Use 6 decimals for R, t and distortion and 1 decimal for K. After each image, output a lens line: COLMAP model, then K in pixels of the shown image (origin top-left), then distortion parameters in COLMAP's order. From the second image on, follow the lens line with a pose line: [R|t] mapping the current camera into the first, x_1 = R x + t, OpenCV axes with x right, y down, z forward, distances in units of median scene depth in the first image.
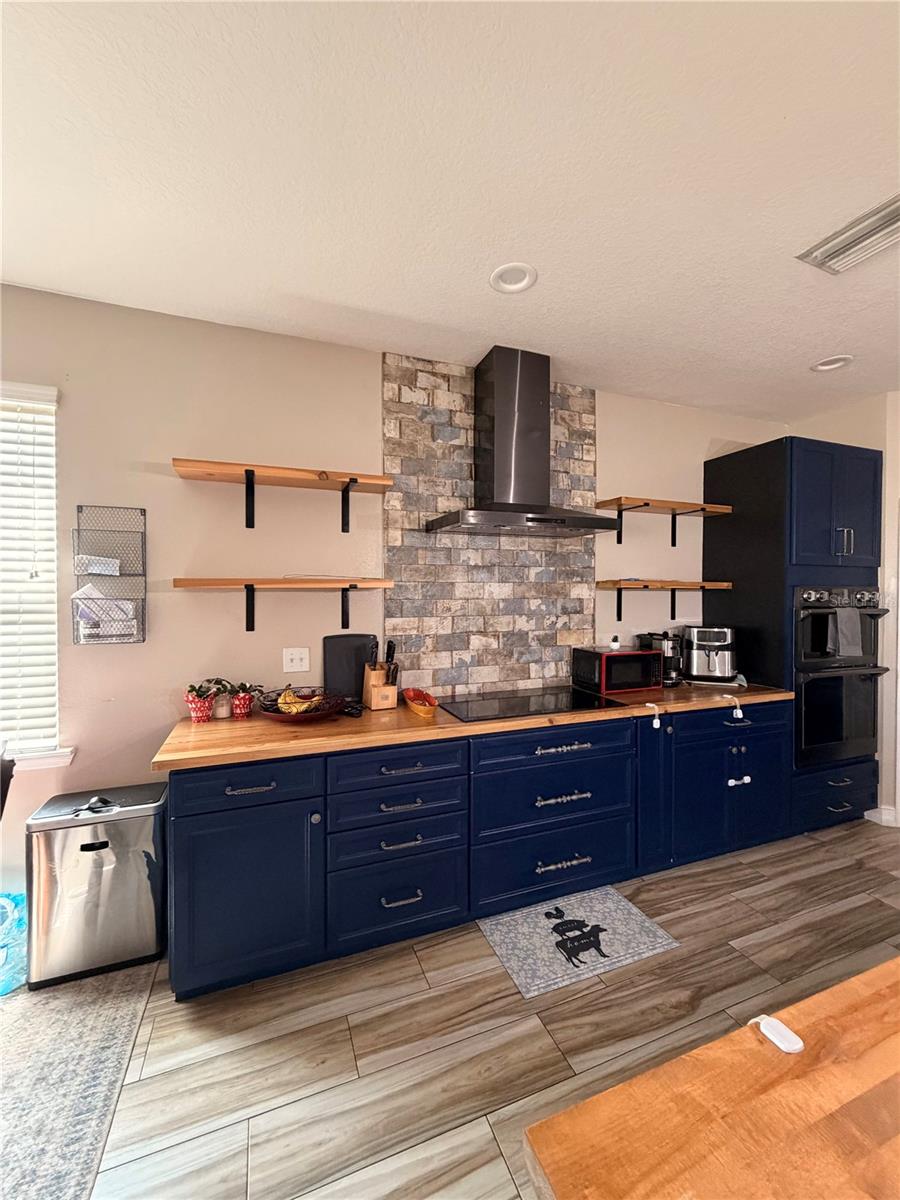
lens RADIAL K [[479.6, 0, 450.7], [0, 479.6, 598.3], [0, 0, 1]] dist [0.000609, 0.000186]
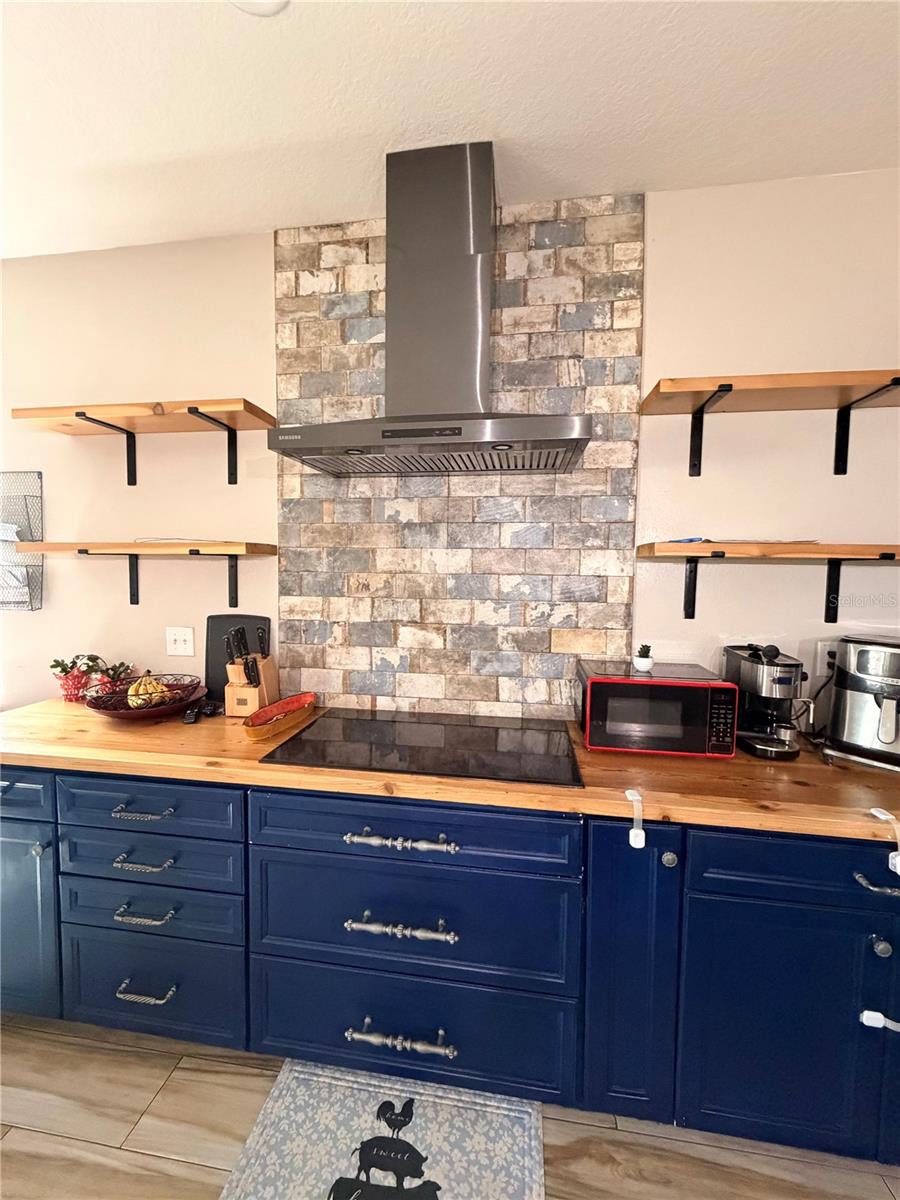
lens RADIAL K [[479.6, 0, 457.6], [0, 479.6, 597.8], [0, 0, 1]] dist [0.000609, 0.000186]
pose [[0.869701, 0.040020, -0.491954, 0.458166], [-0.018798, 0.998670, 0.048010, 0.002691], [0.493221, -0.032507, 0.869296, 0.463525]]
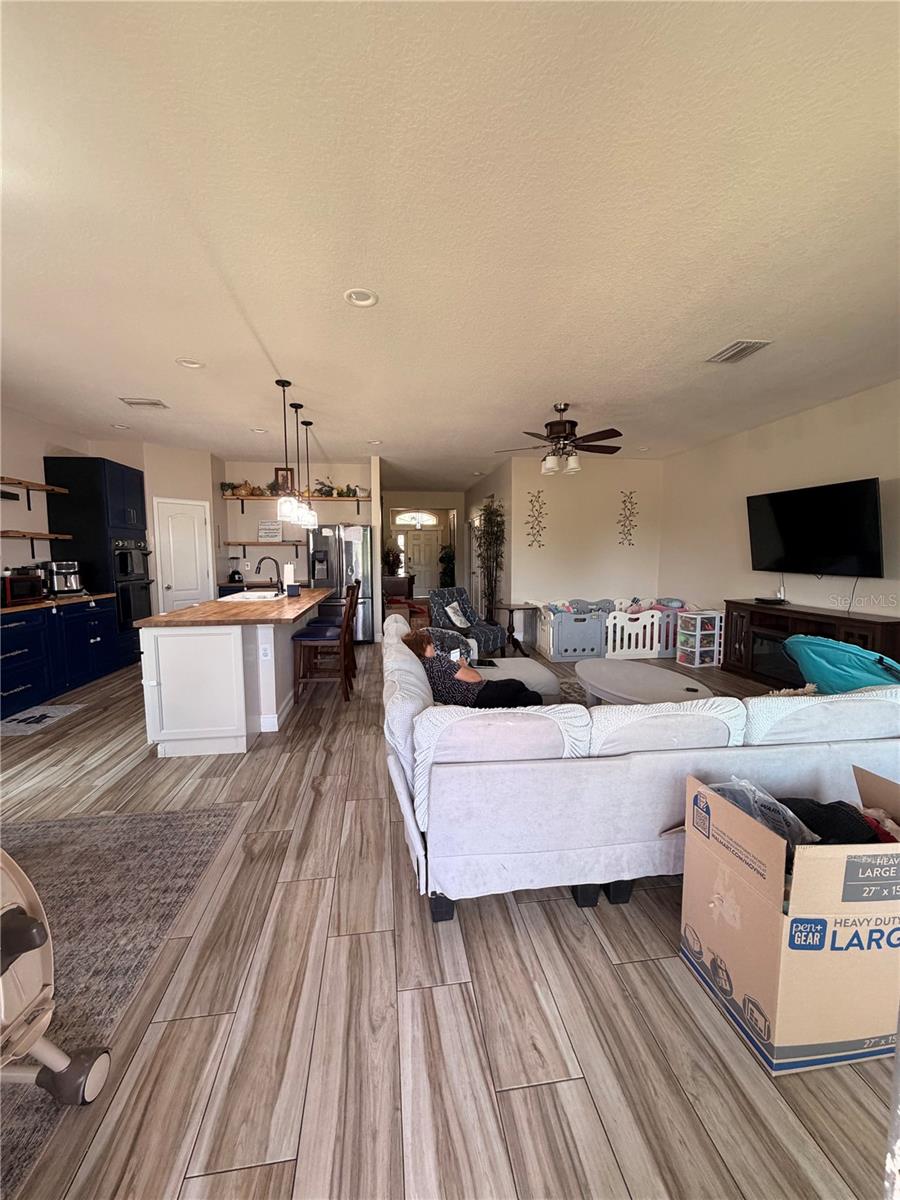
lens RADIAL K [[479.6, 0, 452.2], [0, 479.6, 598.2], [0, 0, 1]] dist [0.000609, 0.000186]
pose [[0.224770, -0.089493, 0.970294, -0.913115], [0.015968, 0.995978, 0.088163, 0.070506], [-0.974281, -0.004323, 0.225295, -0.810221]]
